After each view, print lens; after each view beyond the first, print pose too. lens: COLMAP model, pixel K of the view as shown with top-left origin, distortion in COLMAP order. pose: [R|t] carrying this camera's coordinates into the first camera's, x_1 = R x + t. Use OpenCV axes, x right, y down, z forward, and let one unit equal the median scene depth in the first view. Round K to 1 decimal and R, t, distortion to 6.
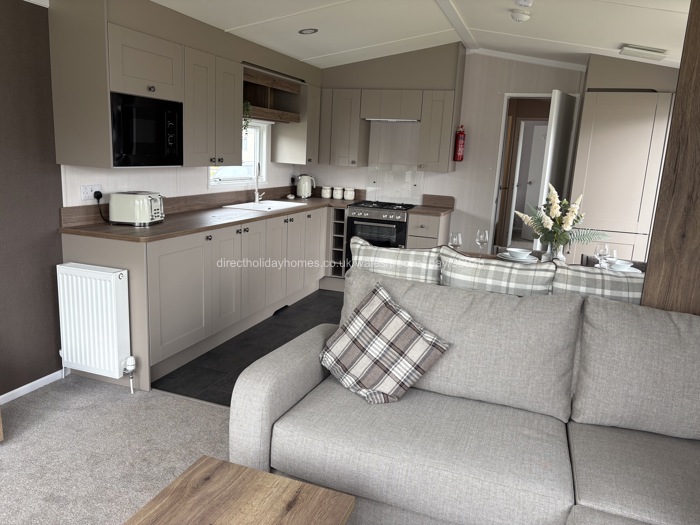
lens RADIAL K [[529.9, 0, 339.7], [0, 529.9, 257.1], [0, 0, 1]] dist [0.045456, -0.046548]
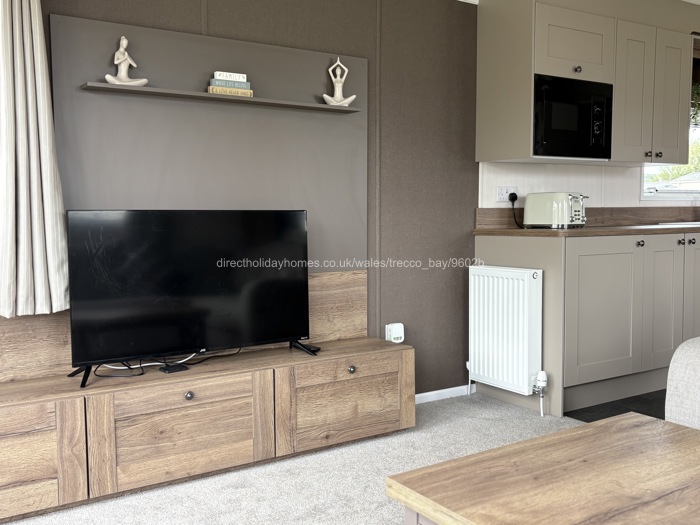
lens RADIAL K [[705.0, 0, 350.0], [0, 705.0, 262.5], [0, 0, 1]] dist [0.013552, -0.011939]
pose [[0.810066, -0.006568, -0.586302, 0.023249], [-0.073087, 0.991007, -0.112082, 0.156409], [0.581766, 0.133645, 0.802302, -0.107852]]
